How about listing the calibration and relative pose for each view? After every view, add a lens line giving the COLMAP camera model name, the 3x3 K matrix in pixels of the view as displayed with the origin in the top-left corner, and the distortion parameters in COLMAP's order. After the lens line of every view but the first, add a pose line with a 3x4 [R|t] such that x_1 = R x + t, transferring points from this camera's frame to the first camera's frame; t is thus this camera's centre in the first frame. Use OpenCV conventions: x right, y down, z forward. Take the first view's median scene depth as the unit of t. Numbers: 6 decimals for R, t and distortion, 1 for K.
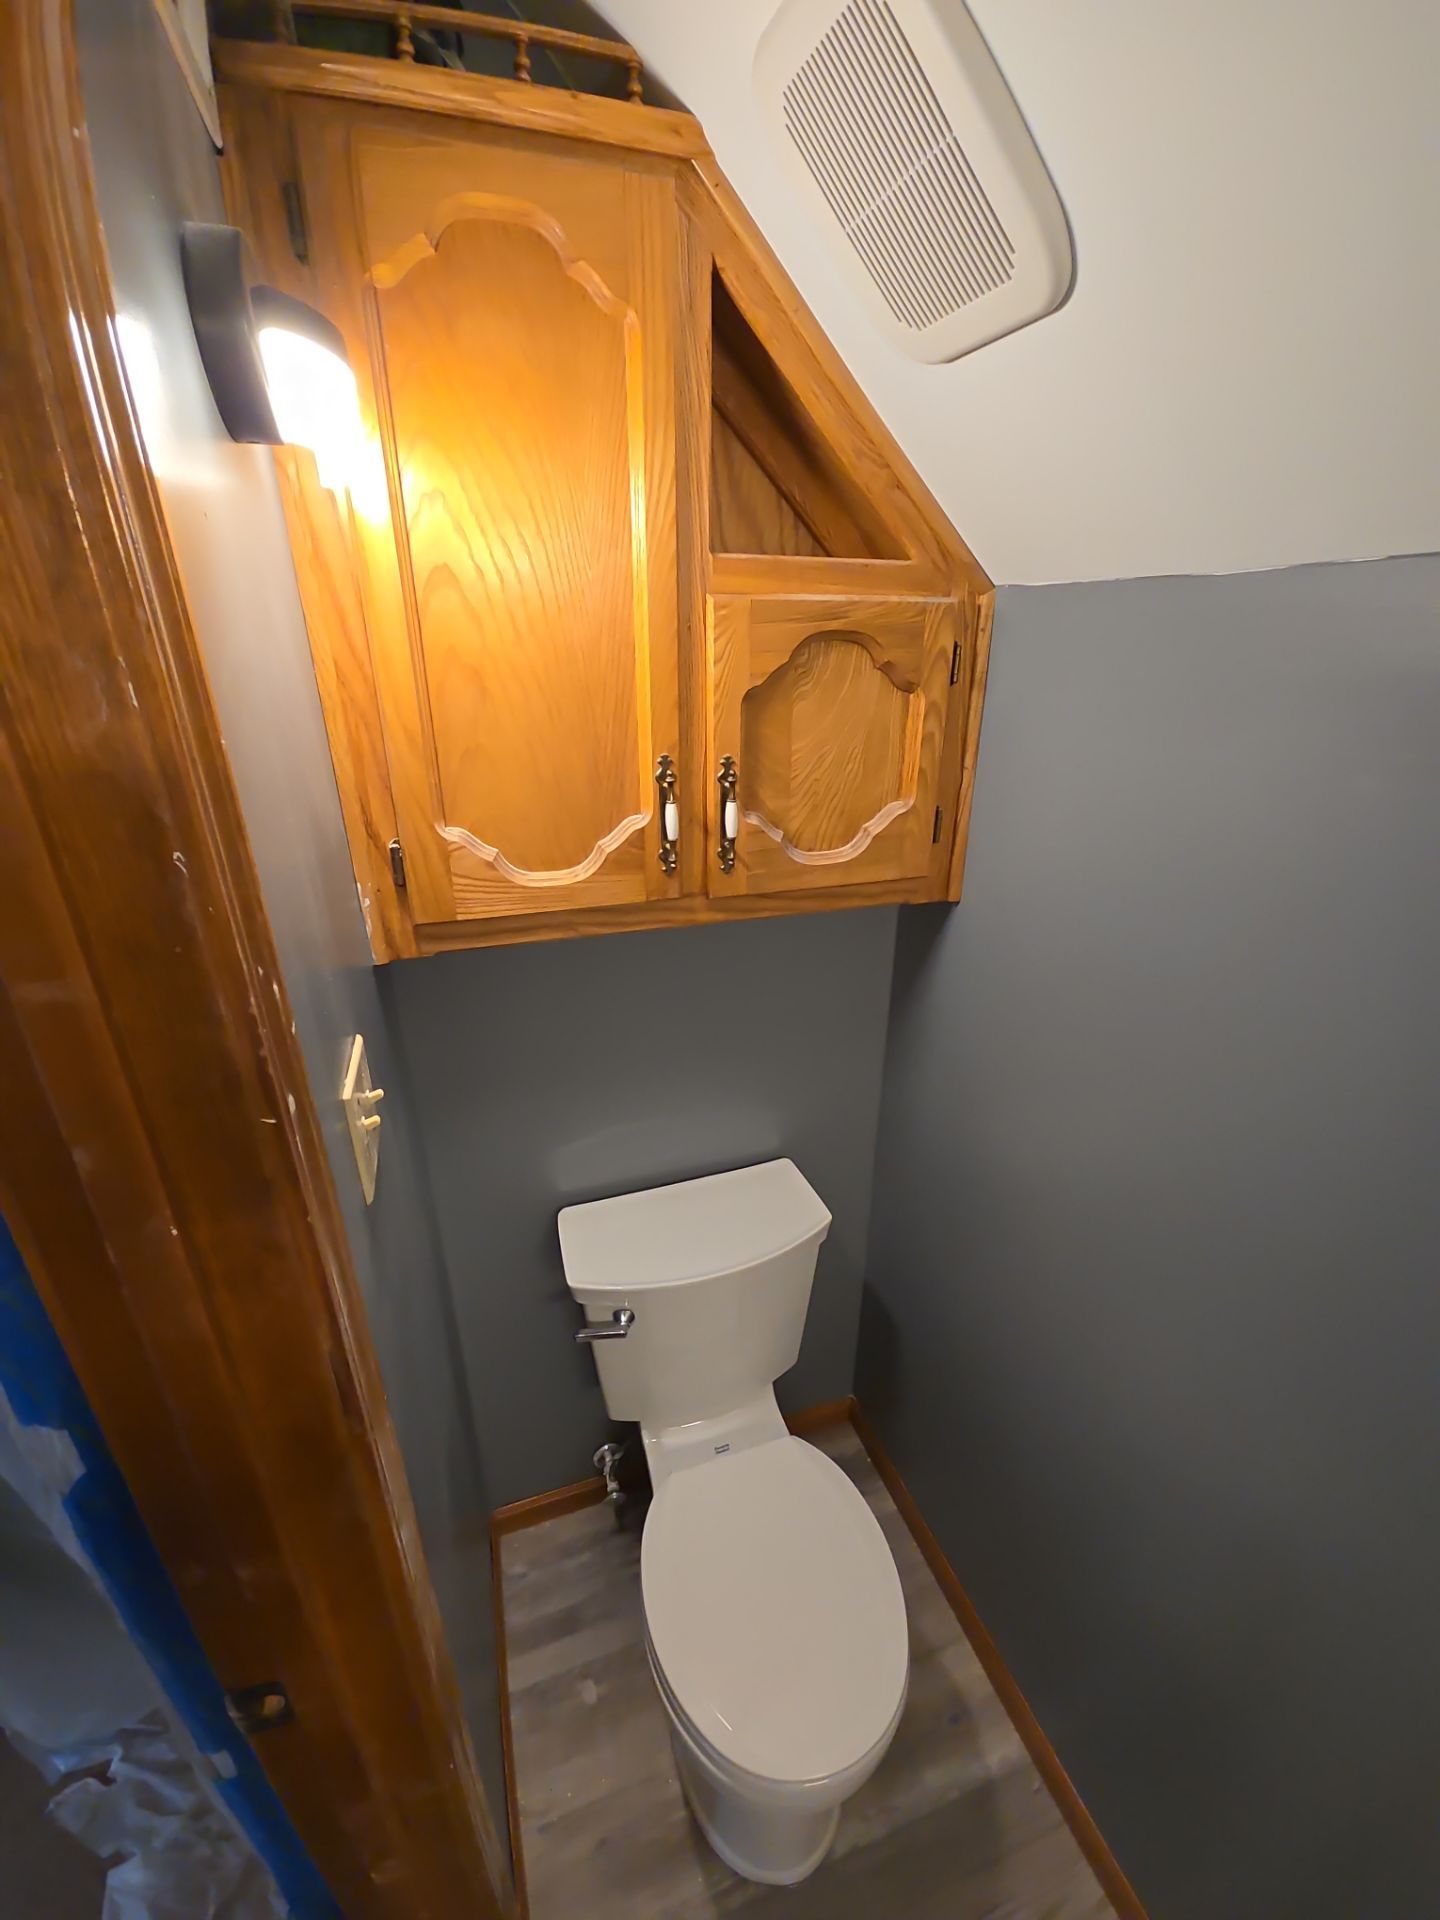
lens RADIAL K [[779.8, 0, 735.3], [0, 779.8, 957.1], [0, 0, 1]] dist [0.011622, -0.009319]
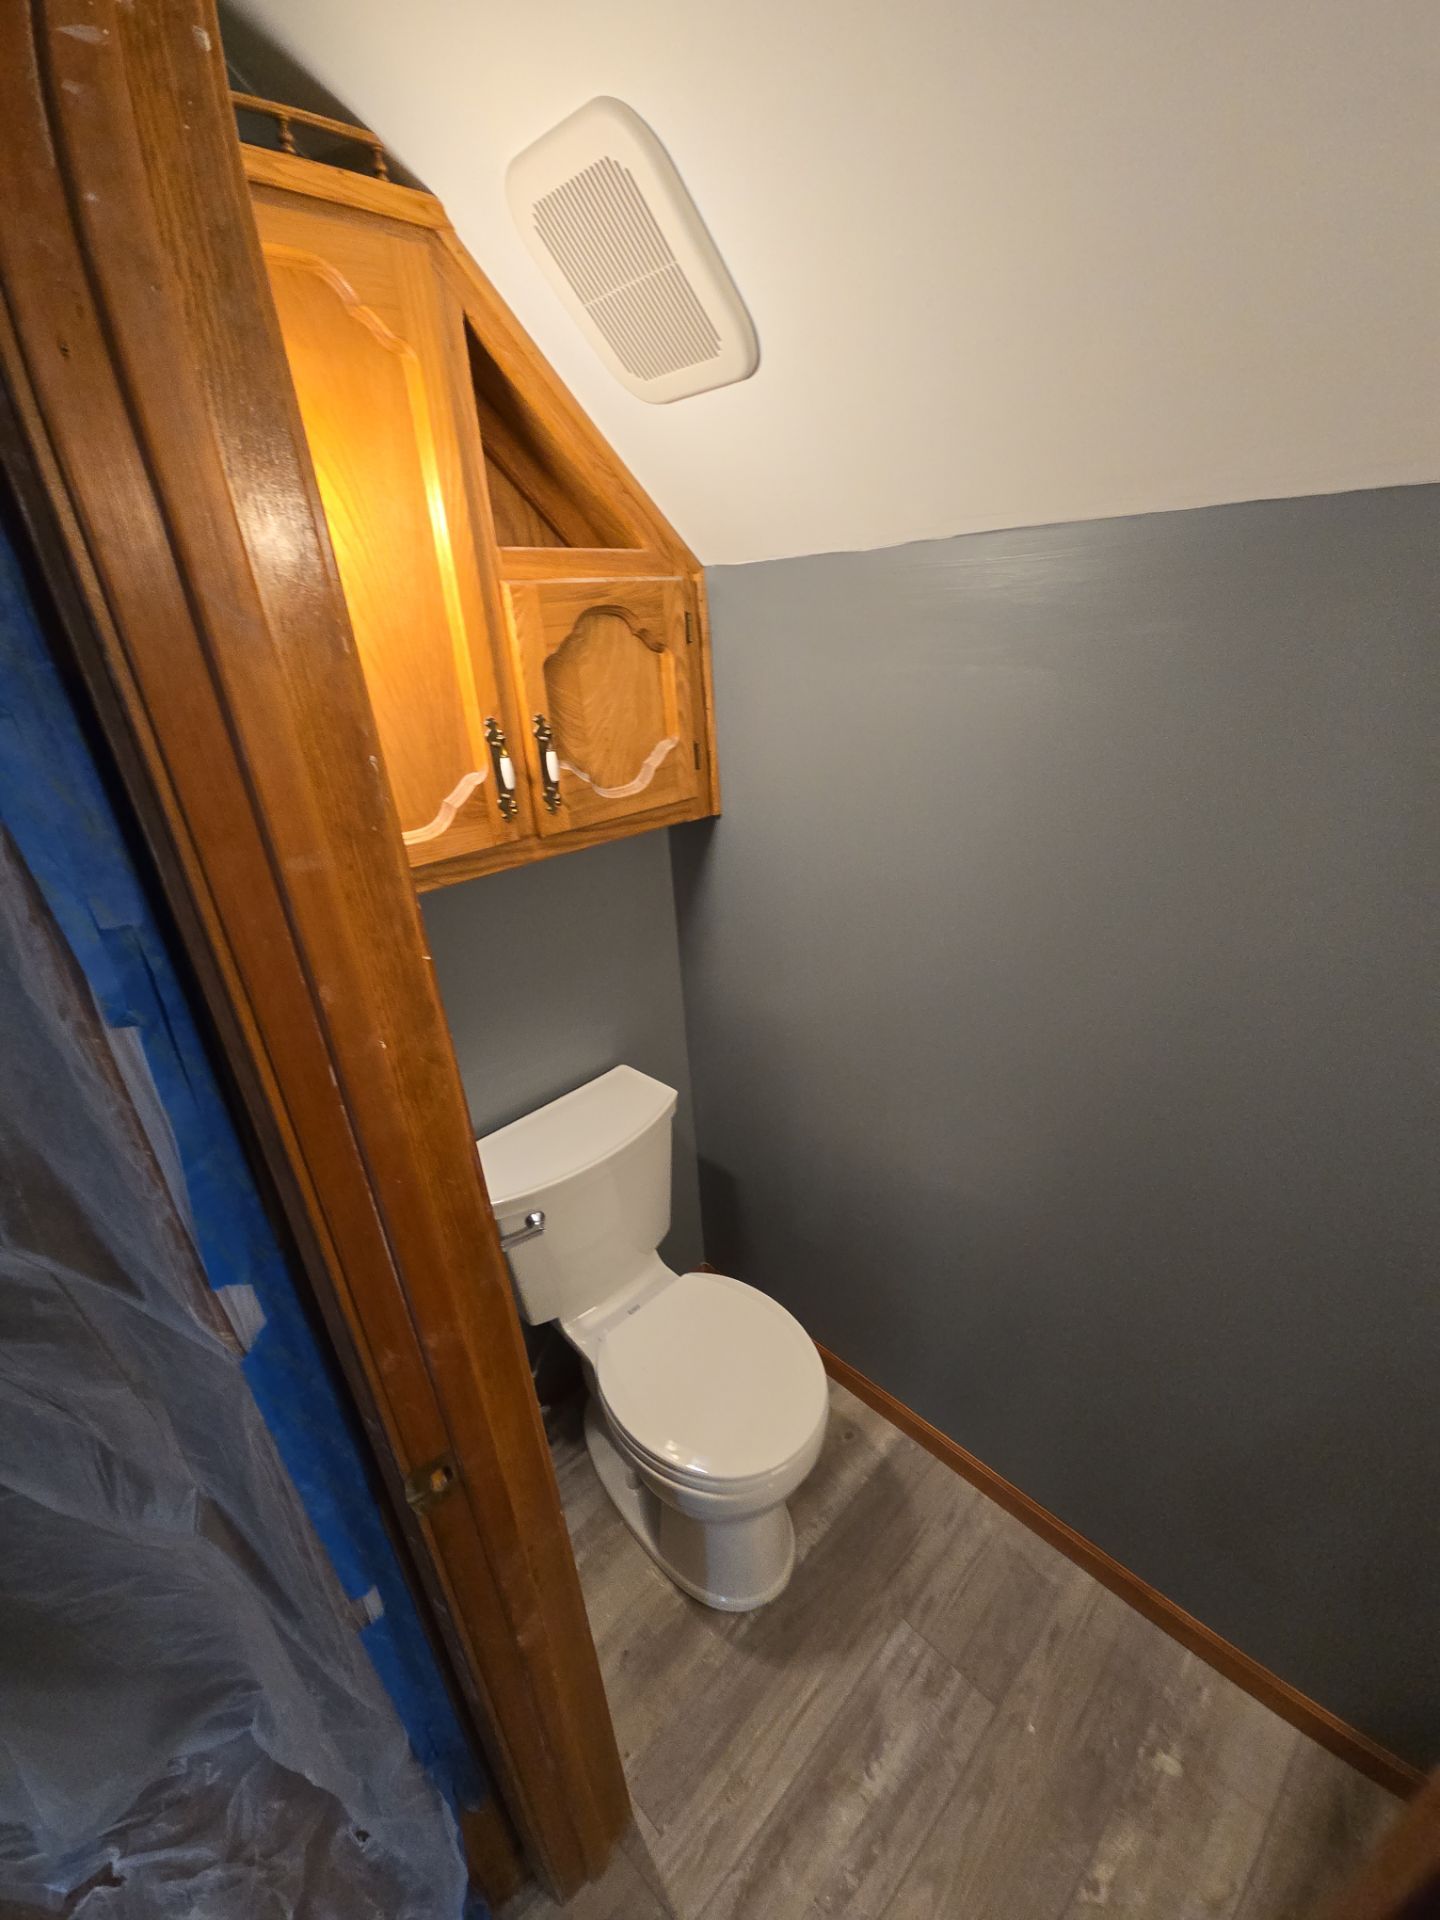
lens RADIAL K [[779.8, 0, 732.4], [0, 779.8, 965.0], [0, 0, 1]] dist [0.011622, -0.009319]
pose [[0.896352, -0.231058, 0.378372, -0.289023], [0.226028, 0.972372, 0.058339, 0.119267], [-0.381399, 0.033231, 0.923813, -0.226561]]
